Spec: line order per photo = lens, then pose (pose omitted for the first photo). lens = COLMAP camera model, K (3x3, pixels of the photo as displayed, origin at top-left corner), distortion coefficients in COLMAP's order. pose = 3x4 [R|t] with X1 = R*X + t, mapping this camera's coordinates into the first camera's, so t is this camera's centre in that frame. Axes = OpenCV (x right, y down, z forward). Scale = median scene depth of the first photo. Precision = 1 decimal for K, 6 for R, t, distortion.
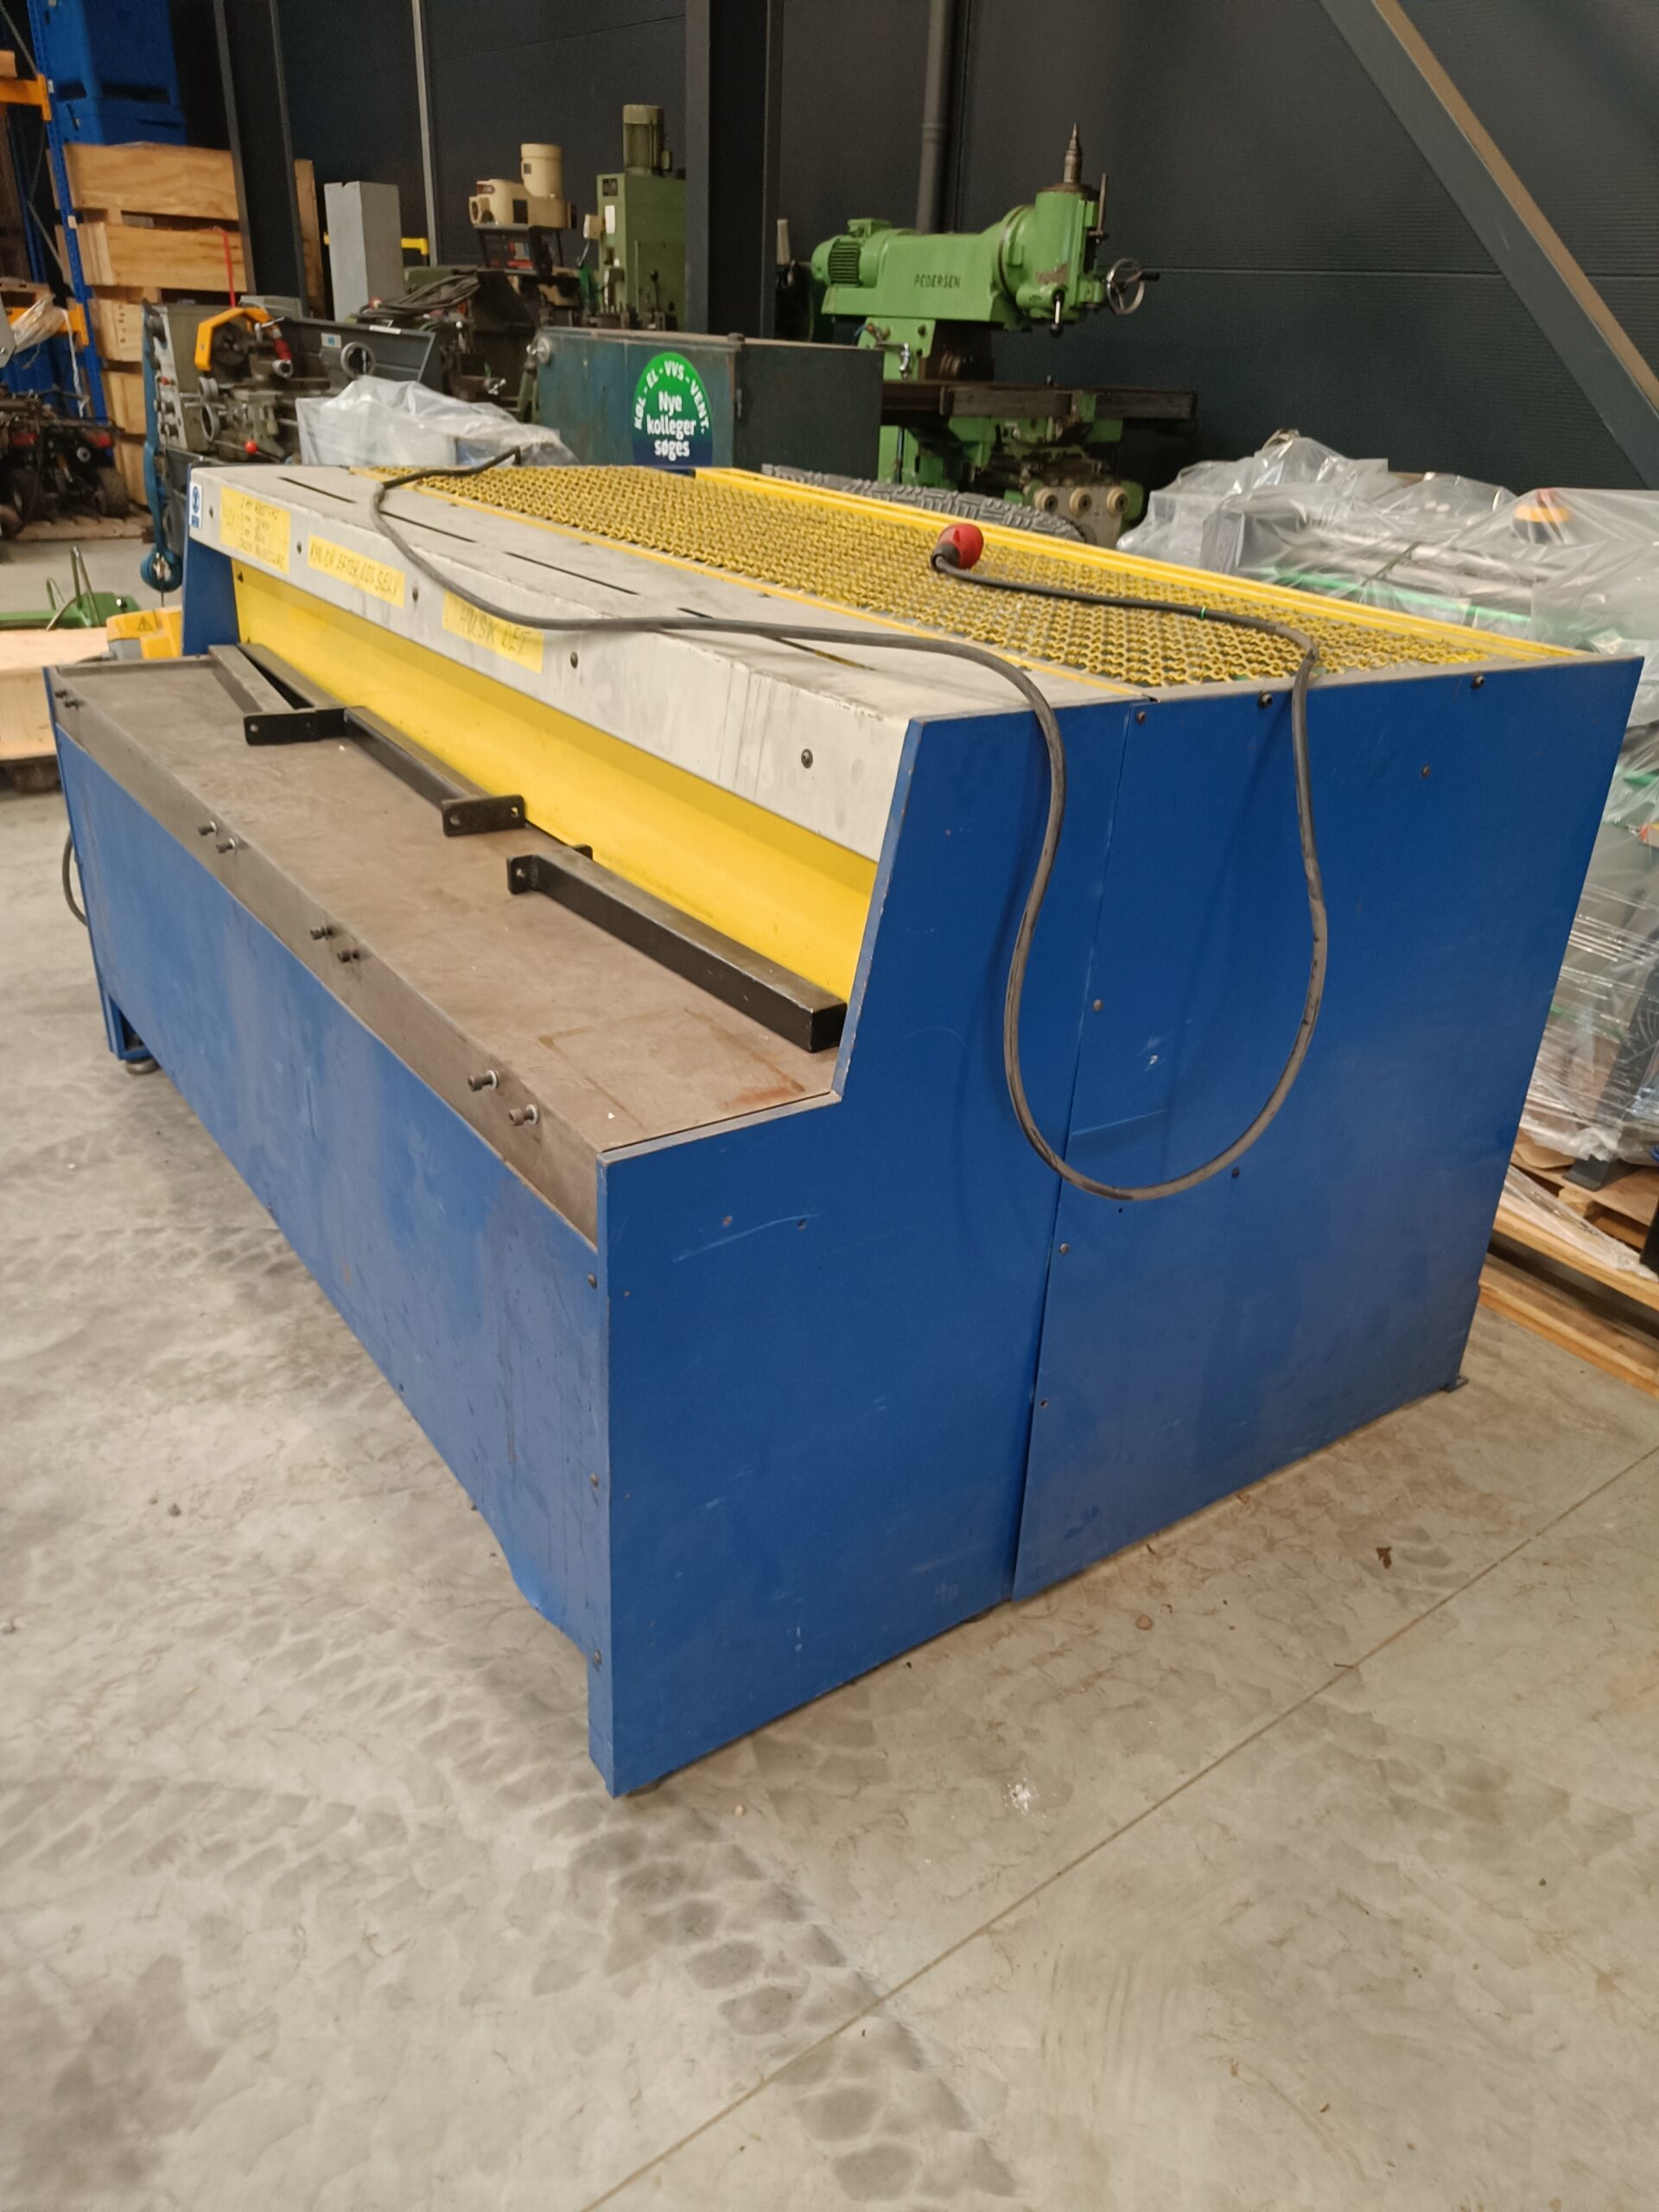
lens RADIAL K [[1540.8, 0, 834.3], [0, 1540.8, 1142.5], [0, 0, 1]] dist [0.003833, -0.003806]
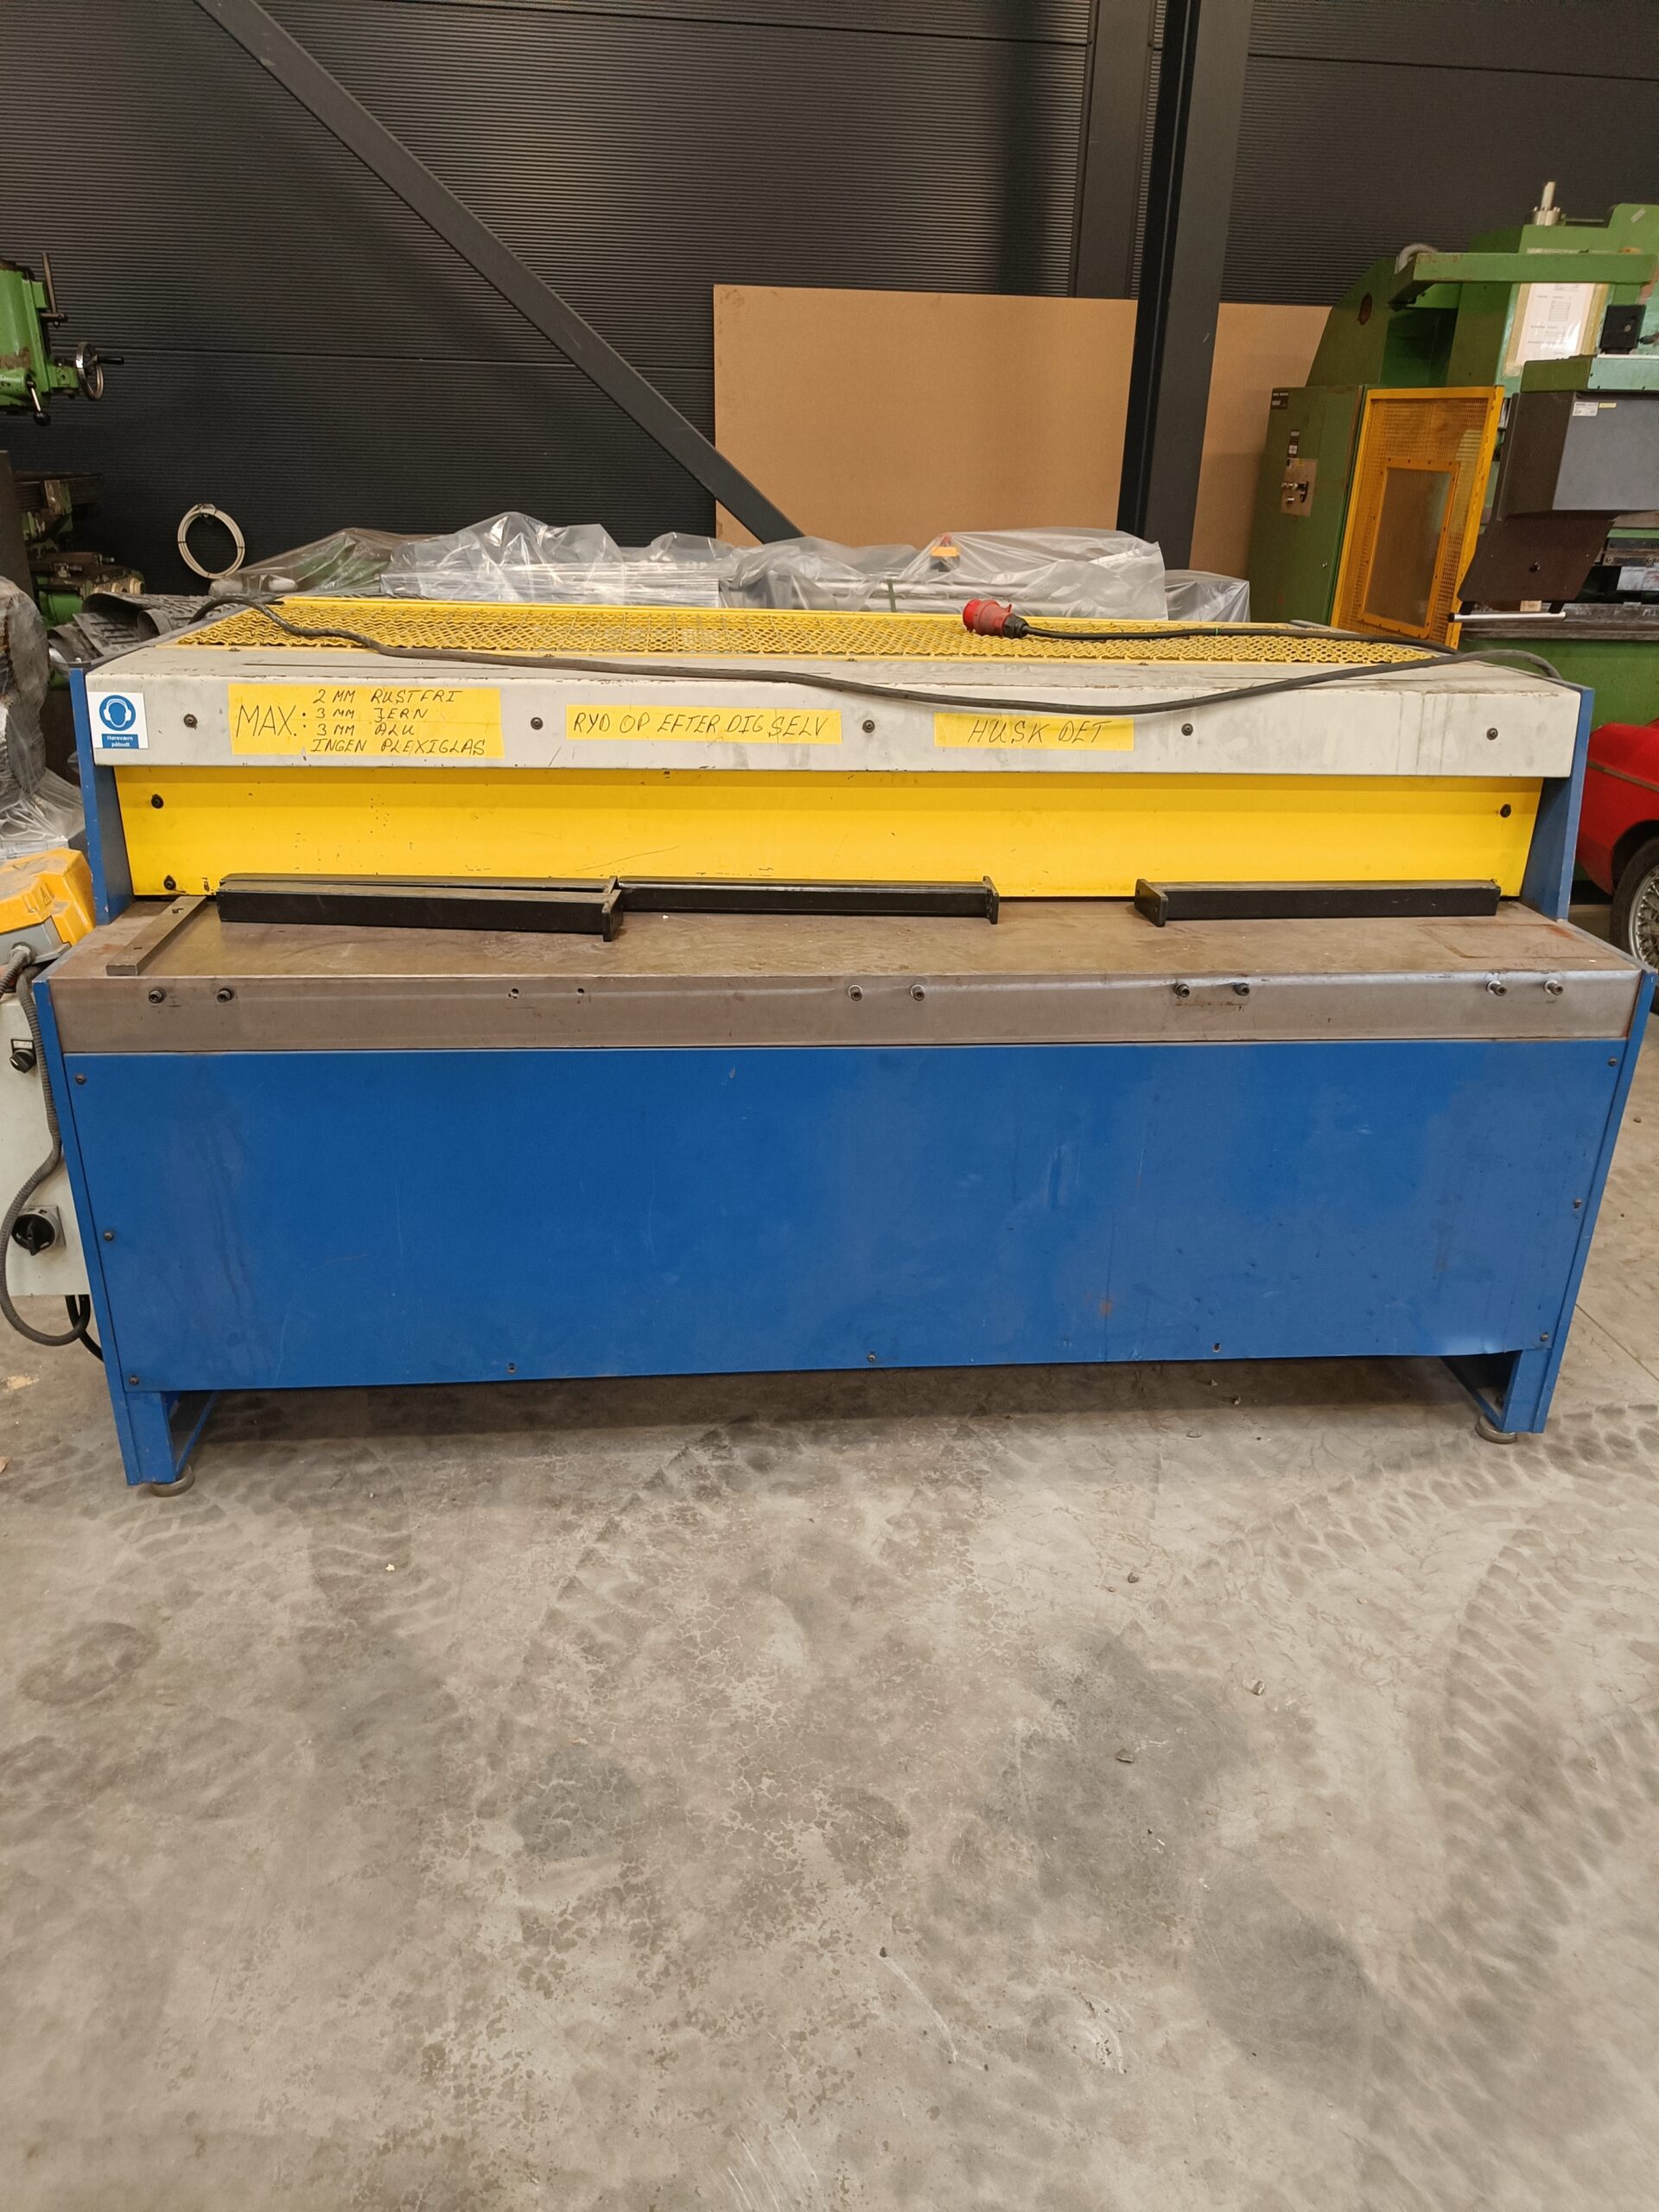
lens RADIAL K [[1540.8, 0, 832.9], [0, 1540.8, 1149.2], [0, 0, 1]] dist [0.003833, -0.003806]
pose [[0.499963, -0.397378, 0.769498, -1.168748], [0.407618, 0.891922, 0.195760, -0.302029], [-0.764123, 0.215789, 0.607907, 0.422200]]
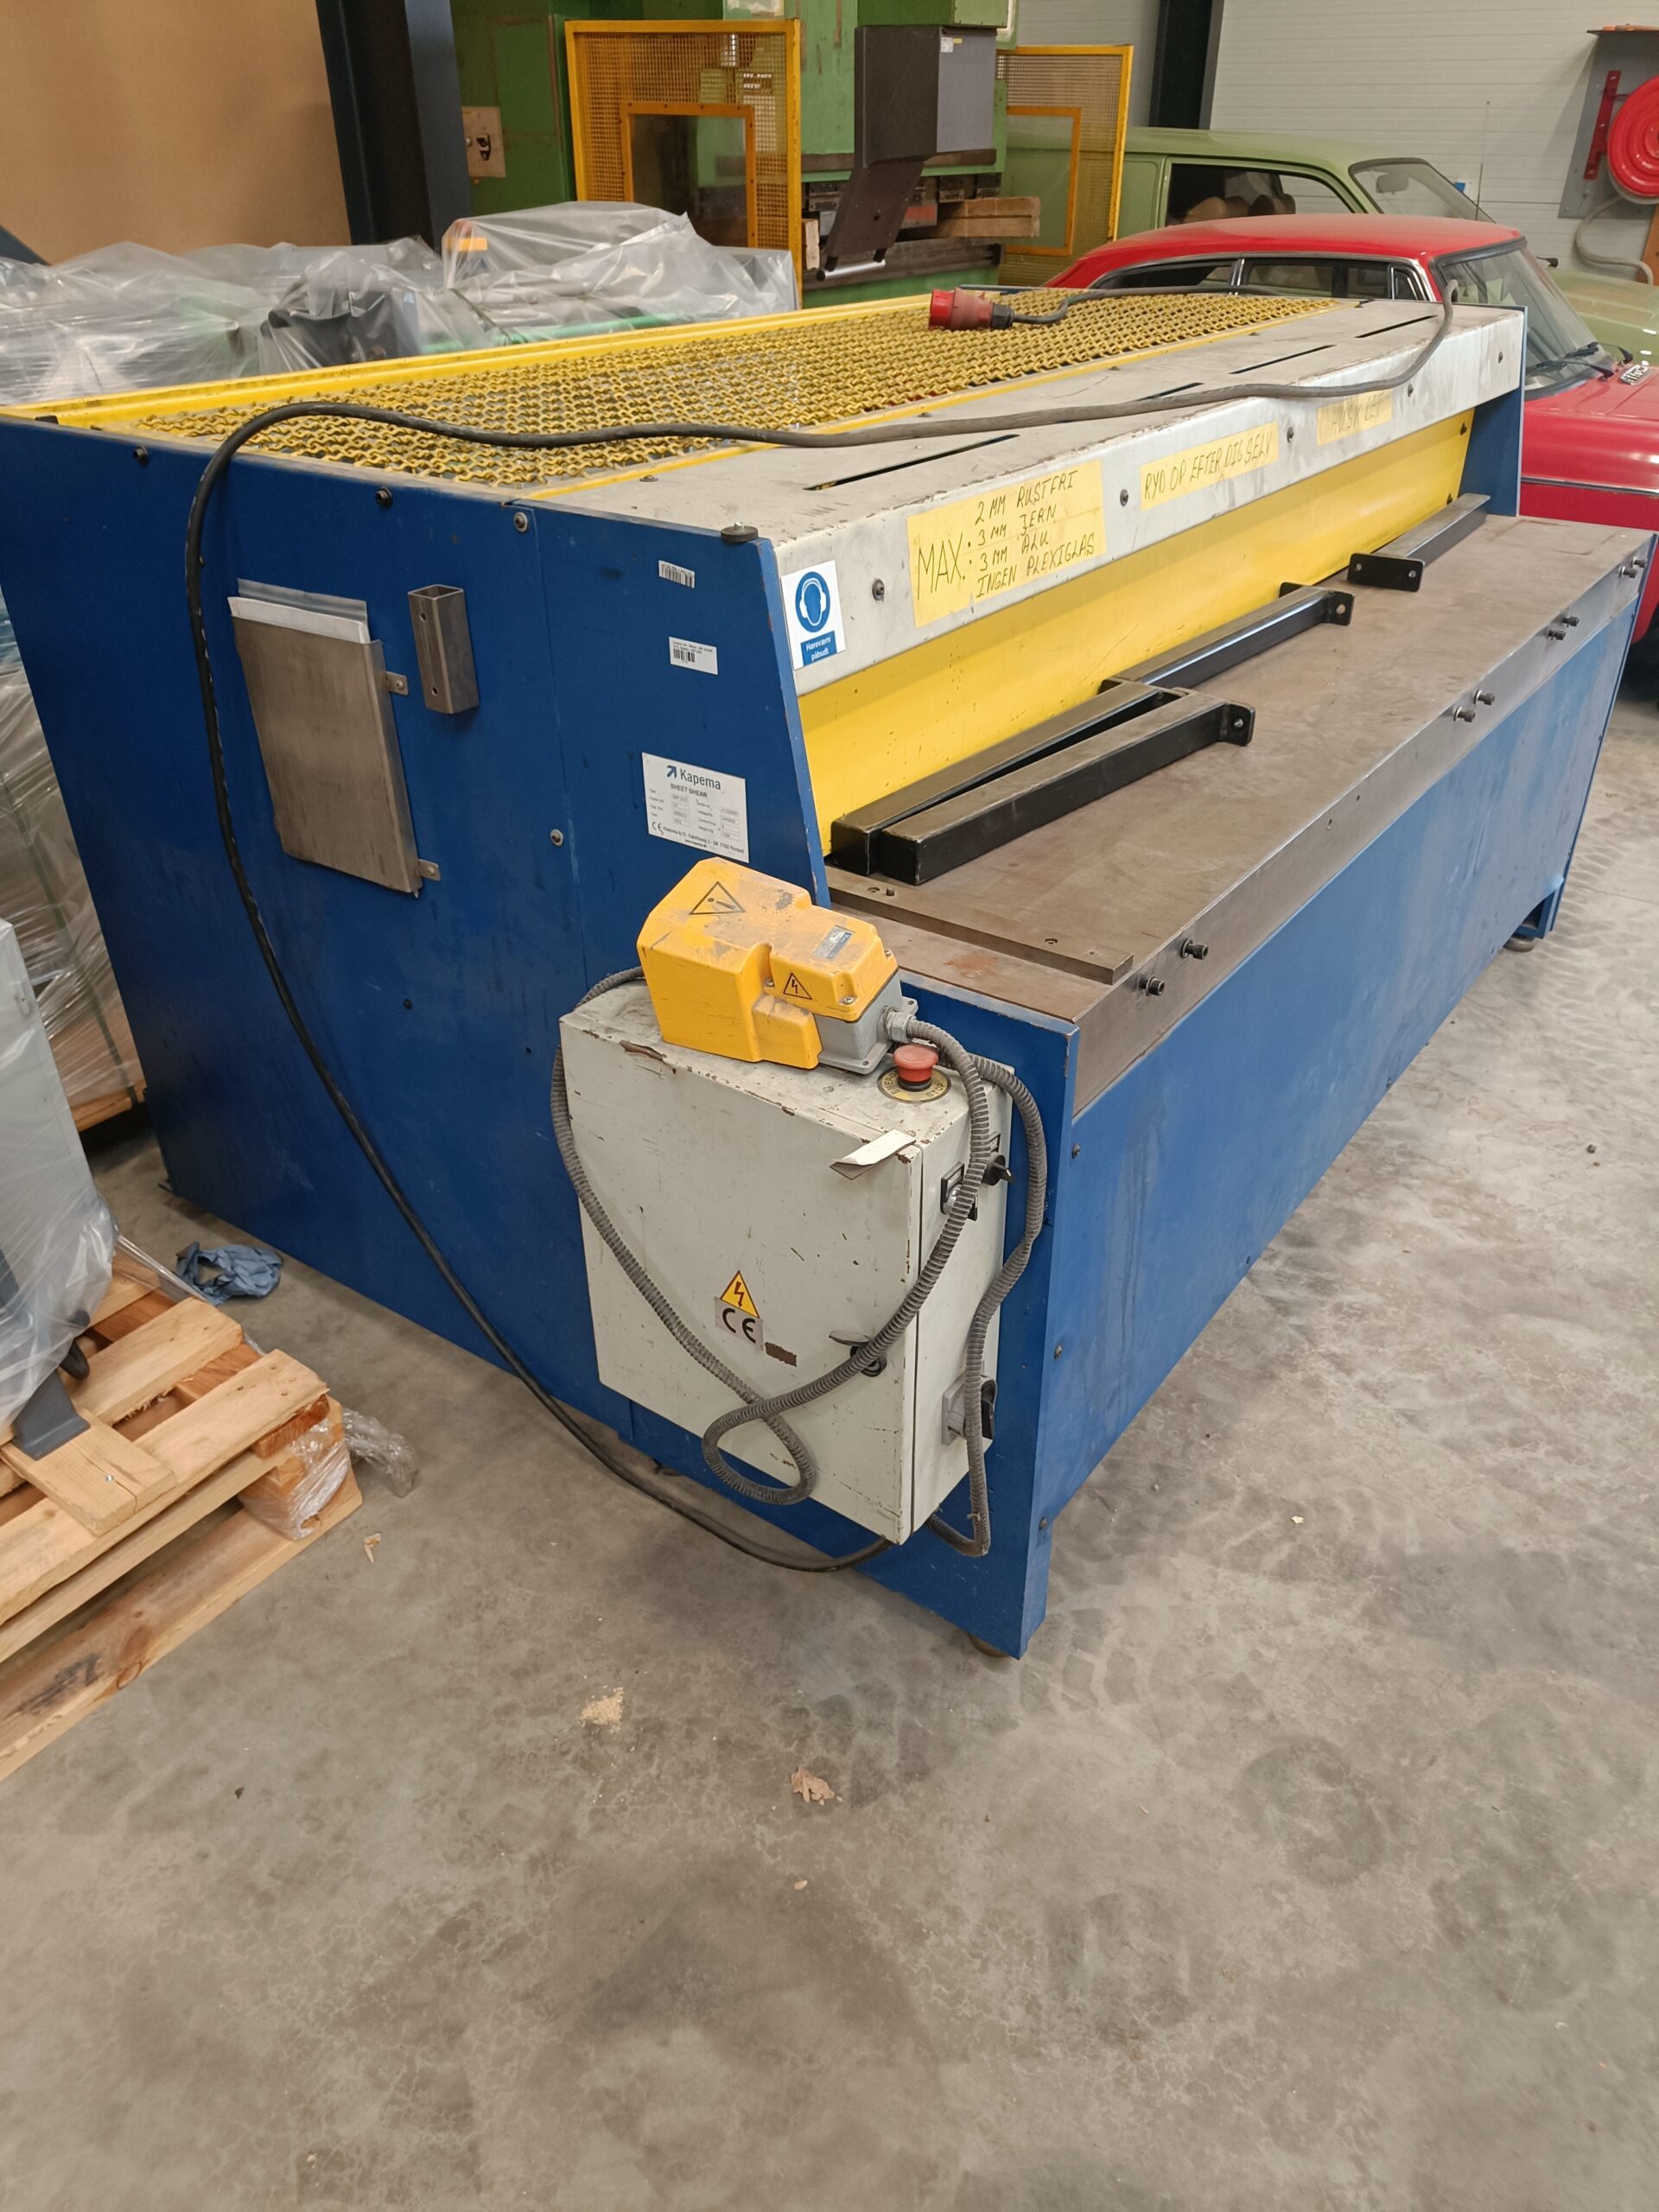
lens RADIAL K [[1540.8, 0, 864.2], [0, 1540.8, 1131.8], [0, 0, 1]] dist [0.003833, -0.003806]
pose [[-0.338111, -0.562619, 0.754415, -1.099328], [0.423628, 0.624831, 0.655839, -0.791044], [-0.840369, 0.541338, 0.027079, 1.374699]]
